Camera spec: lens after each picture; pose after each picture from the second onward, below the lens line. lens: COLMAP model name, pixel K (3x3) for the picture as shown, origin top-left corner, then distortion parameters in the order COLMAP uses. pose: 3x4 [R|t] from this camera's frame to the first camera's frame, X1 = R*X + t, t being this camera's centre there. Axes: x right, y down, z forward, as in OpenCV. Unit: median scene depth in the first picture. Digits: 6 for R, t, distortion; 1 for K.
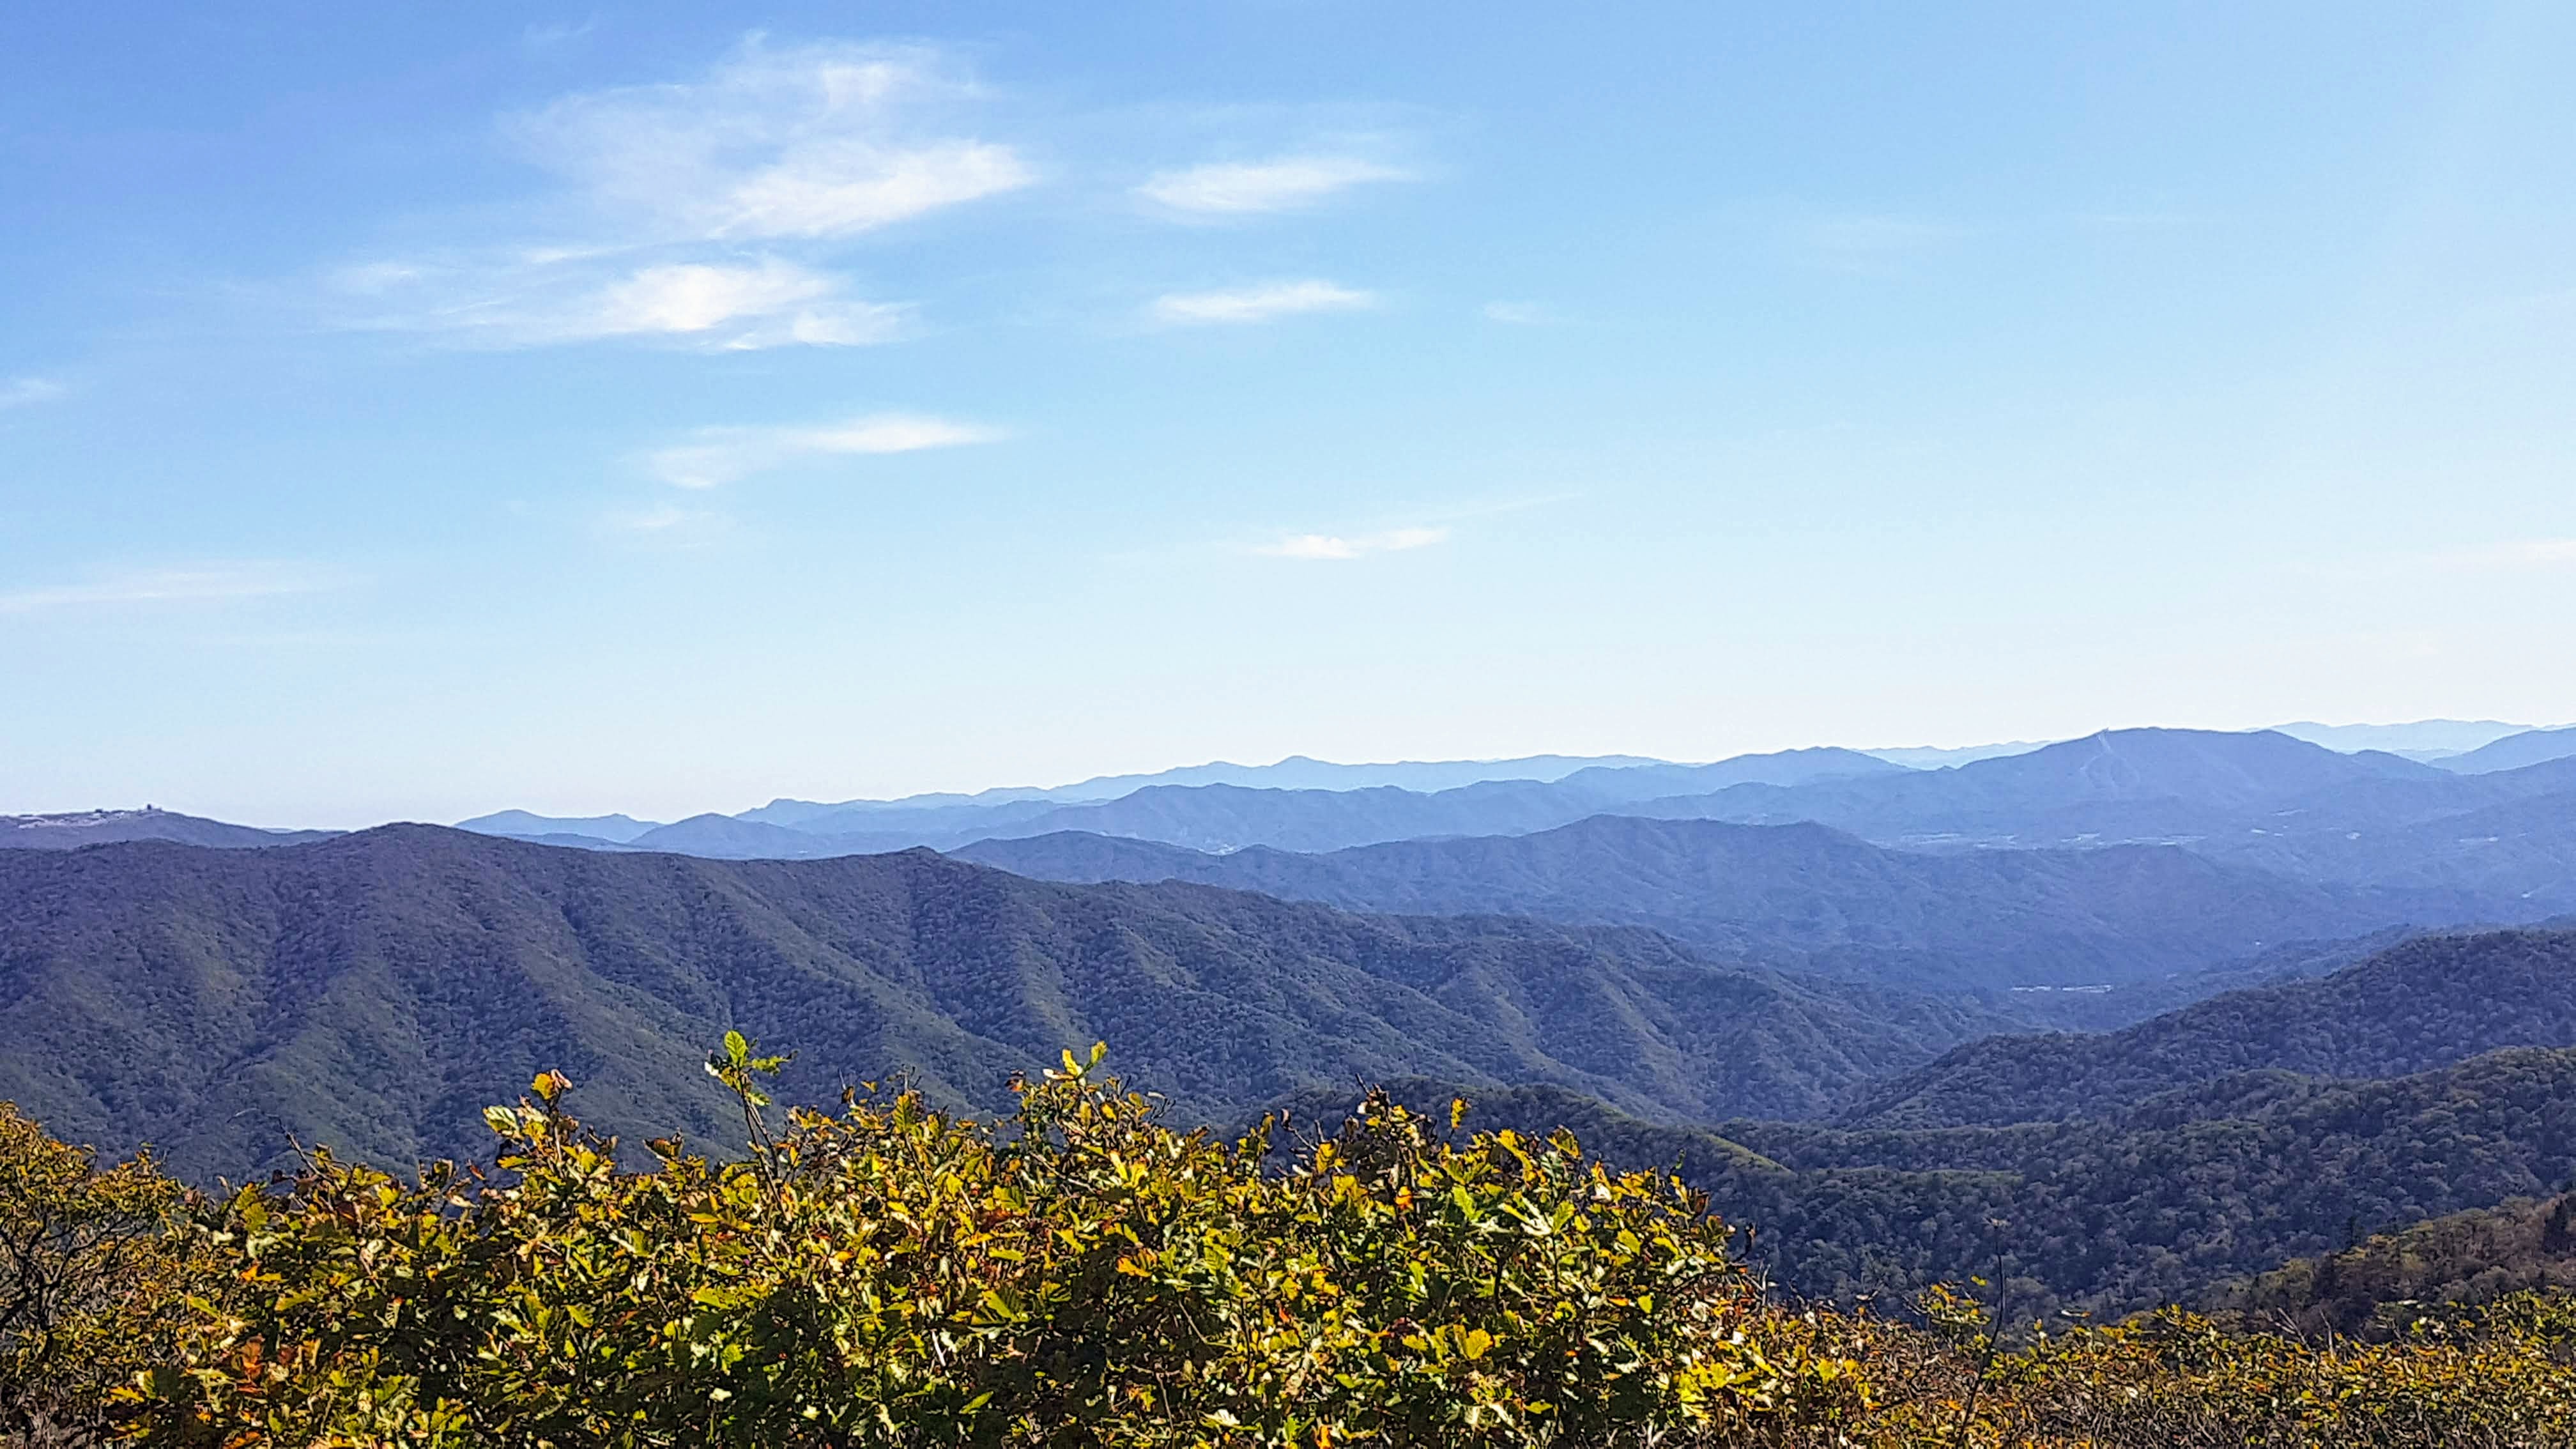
lens RADIAL K [[2971.1, 0, 1217.8], [0, 2971.1, 818.8], [0, 0, 1]] dist [0.304066, -0.674995]
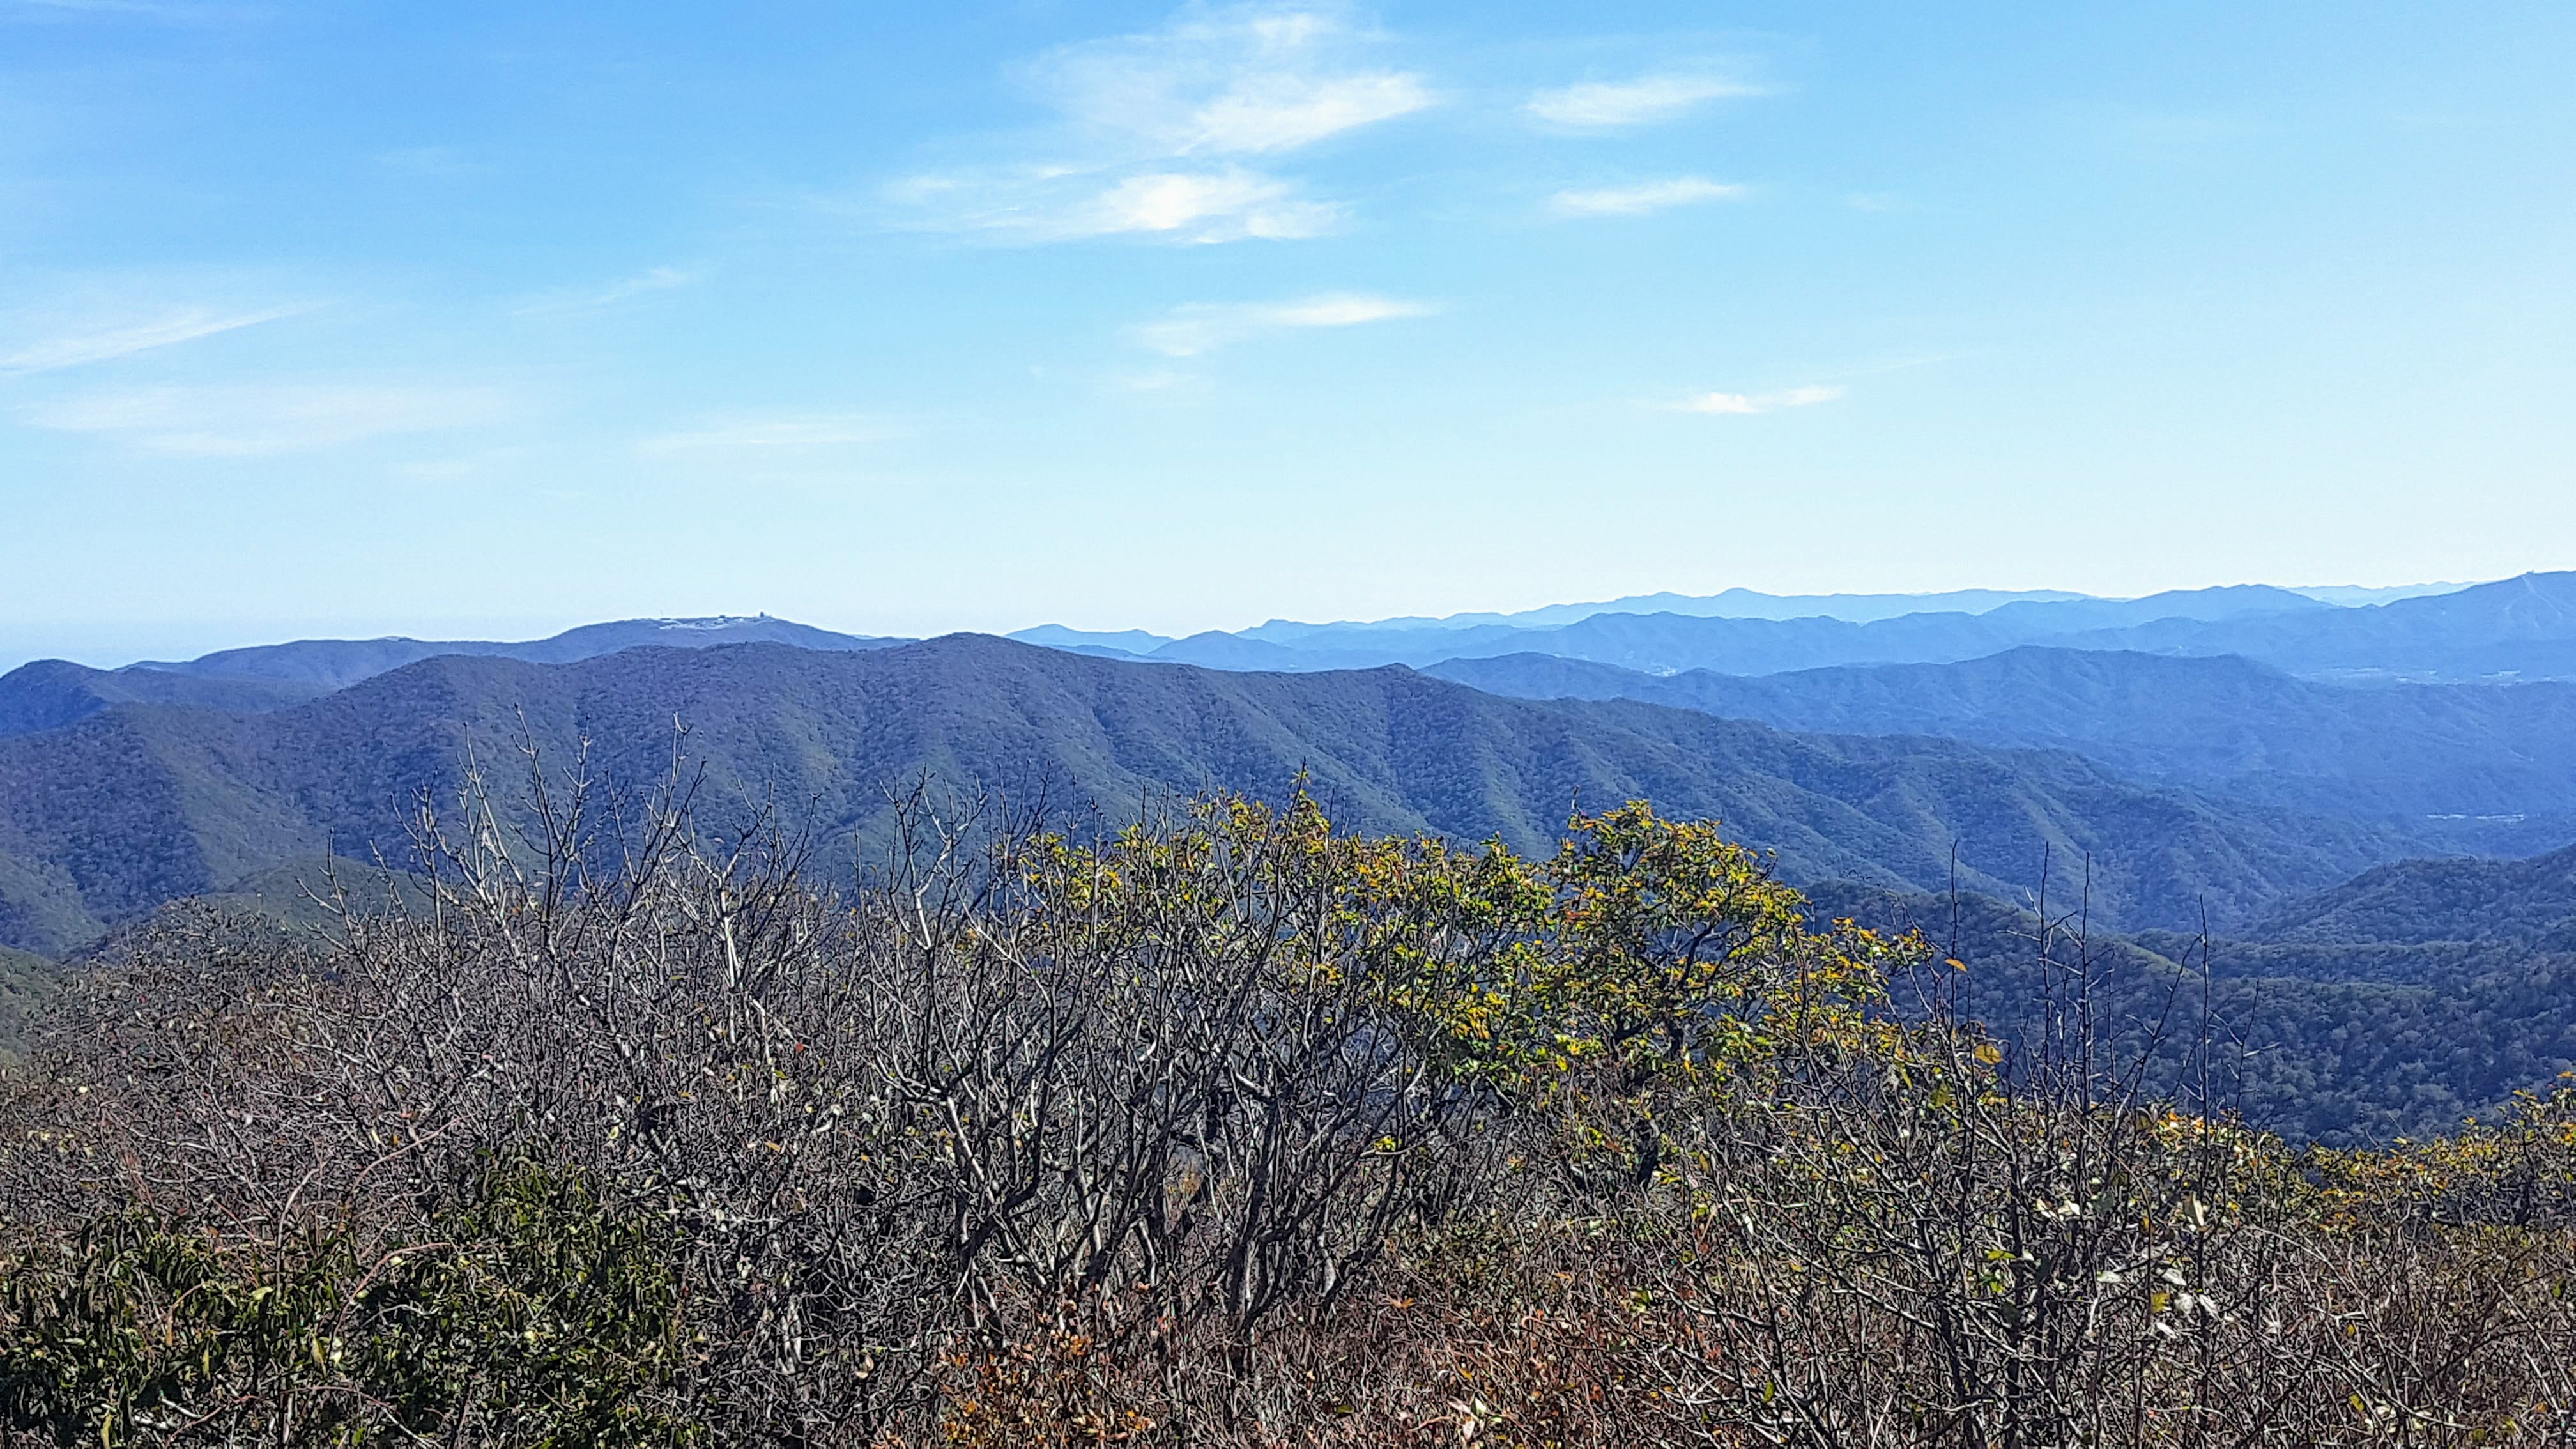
lens RADIAL K [[2832.7, 0, 1336.2], [0, 2832.7, 851.2], [0, 0, 1]] dist [0.288972, -0.603636]
pose [[0.989039, 0.031251, -0.144311, 0.065102], [-0.020685, 0.997033, 0.074149, 0.001508], [0.146200, -0.070351, 0.986750, -0.144535]]
